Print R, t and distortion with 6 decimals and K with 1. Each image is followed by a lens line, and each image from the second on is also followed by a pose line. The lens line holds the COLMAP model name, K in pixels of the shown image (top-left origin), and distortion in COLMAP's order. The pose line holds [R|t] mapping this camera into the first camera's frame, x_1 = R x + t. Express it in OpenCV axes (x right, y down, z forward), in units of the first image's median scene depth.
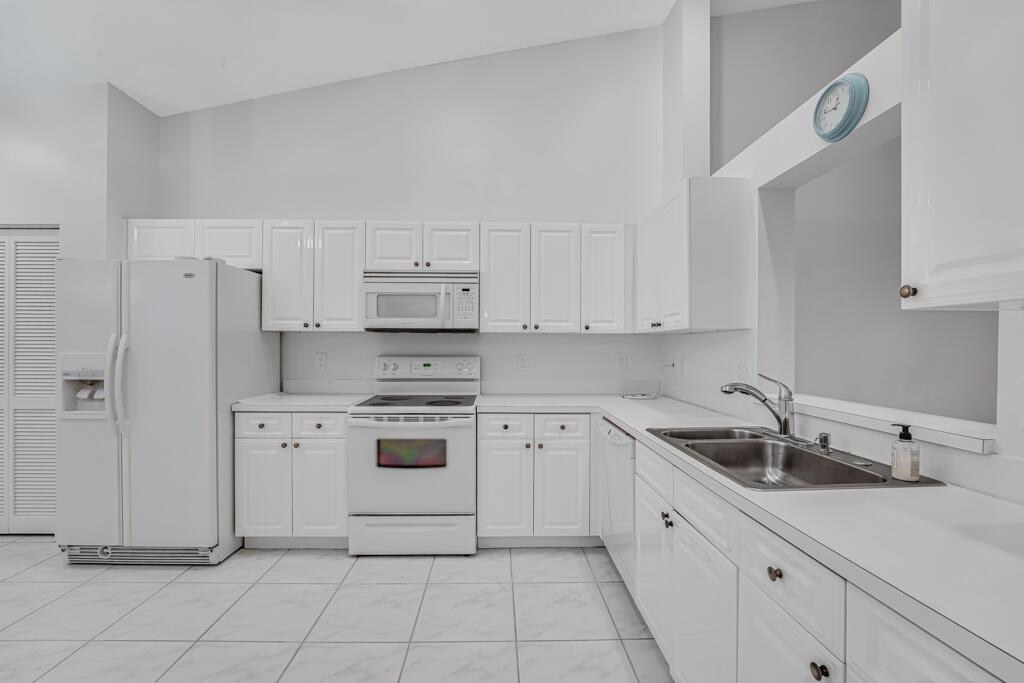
lens RADIAL K [[445.9, 0, 510.8], [0, 445.9, 343.6], [0, 0, 1]] dist [-0.017250, -0.000944]
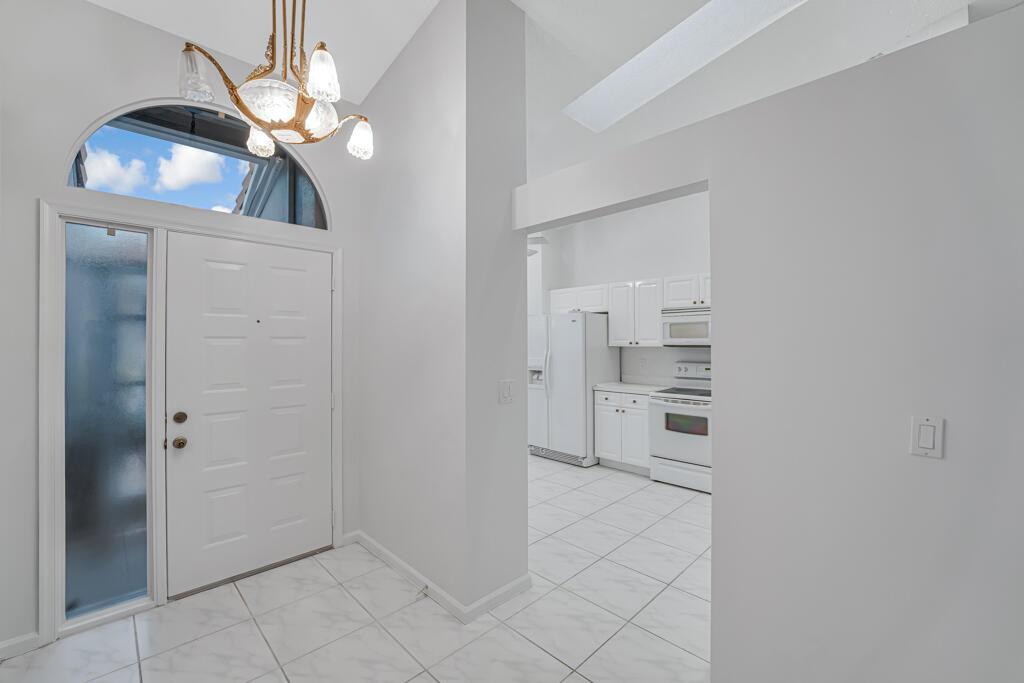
lens RADIAL K [[425.7, 0, 507.8], [0, 425.7, 336.1], [0, 0, 1]] dist [-0.022193, 0.002608]
pose [[0.674581, -0.019174, -0.737952, 0.466964], [0.010076, 0.999809, -0.016767, -0.050070], [0.738132, 0.003875, 0.674645, -0.496395]]
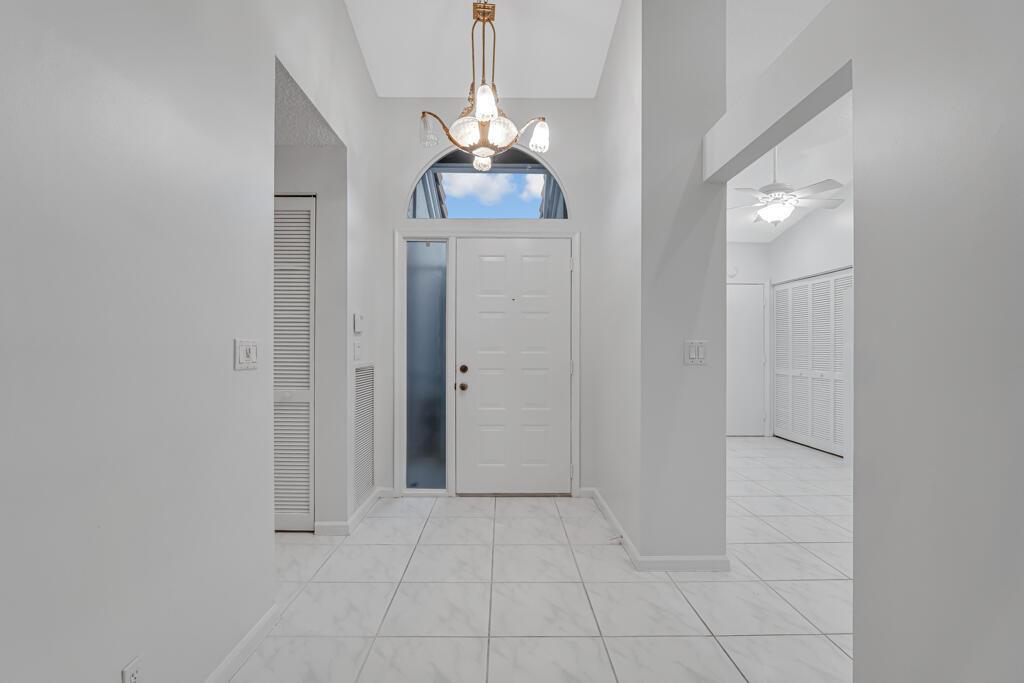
lens RADIAL K [[470.1, 0, 505.9], [0, 470.1, 346.9], [0, 0, 1]] dist [-0.014397, 0.001278]
pose [[-0.018418, -0.010677, -0.999773, 0.739946], [0.001607, 0.999941, -0.010709, 0.046571], [0.999829, -0.001804, -0.018399, -0.262249]]
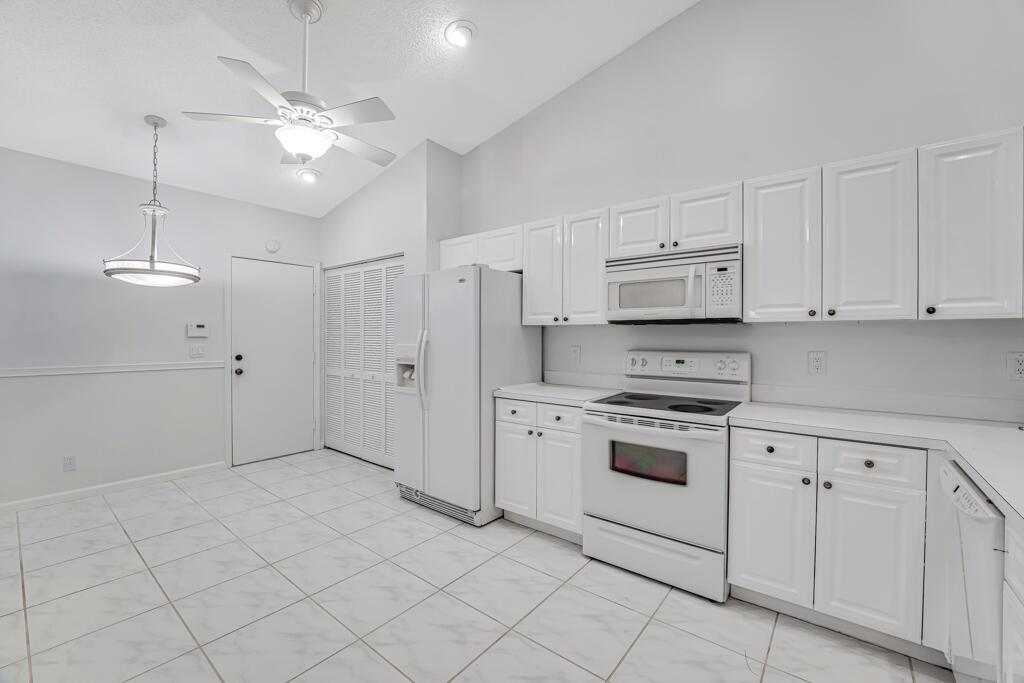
lens RADIAL K [[433.3, 0, 505.1], [0, 433.3, 340.2], [0, 0, 1]] dist [-0.026063, 0.003969]
pose [[0.755250, 0.003774, -0.655426, 0.120792], [0.003969, 0.999939, 0.010331, -0.003439], [0.655425, -0.010404, 0.755189, 0.173884]]
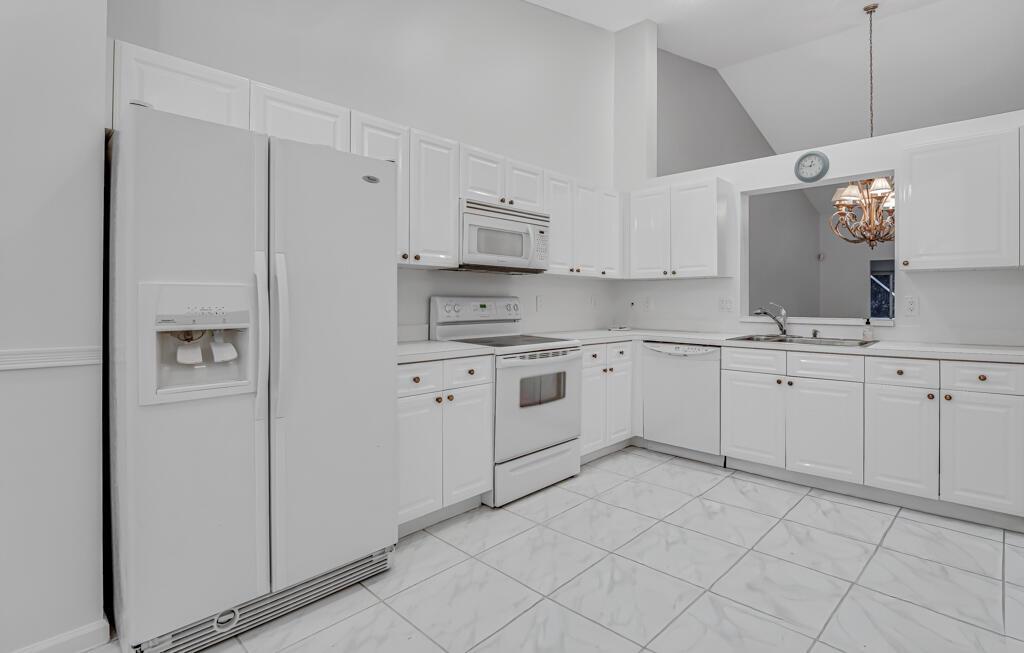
lens RADIAL K [[499.4, 0, 545.1], [0, 499.4, 296.7], [0, 0, 1]] dist [-0.010022, -0.001064]
pose [[0.683718, 0.004009, 0.729735, -1.032416], [-0.004705, 0.999988, -0.001085, 0.034762], [-0.729731, -0.002691, 0.683729, 0.208741]]
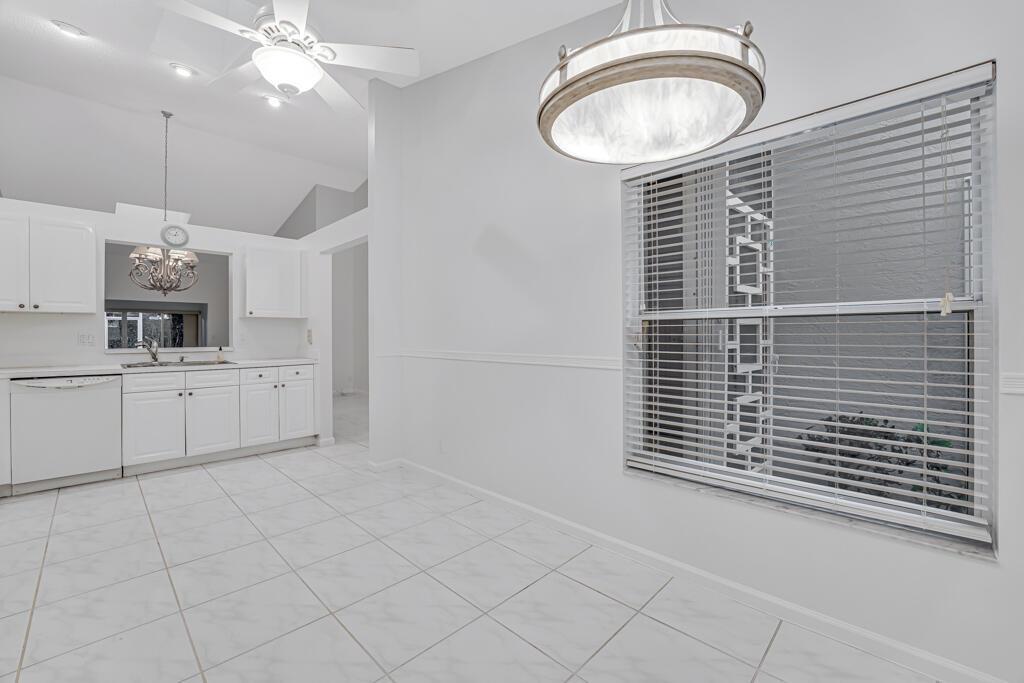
lens RADIAL K [[425.7, 0, 508.0], [0, 425.7, 335.1], [0, 0, 1]] dist [-0.022193, 0.002608]
pose [[-0.689451, -0.001995, 0.724329, -1.502122], [-0.004895, 0.999986, -0.001905, 0.037891], [-0.724316, -0.004859, -0.689451, 0.778690]]
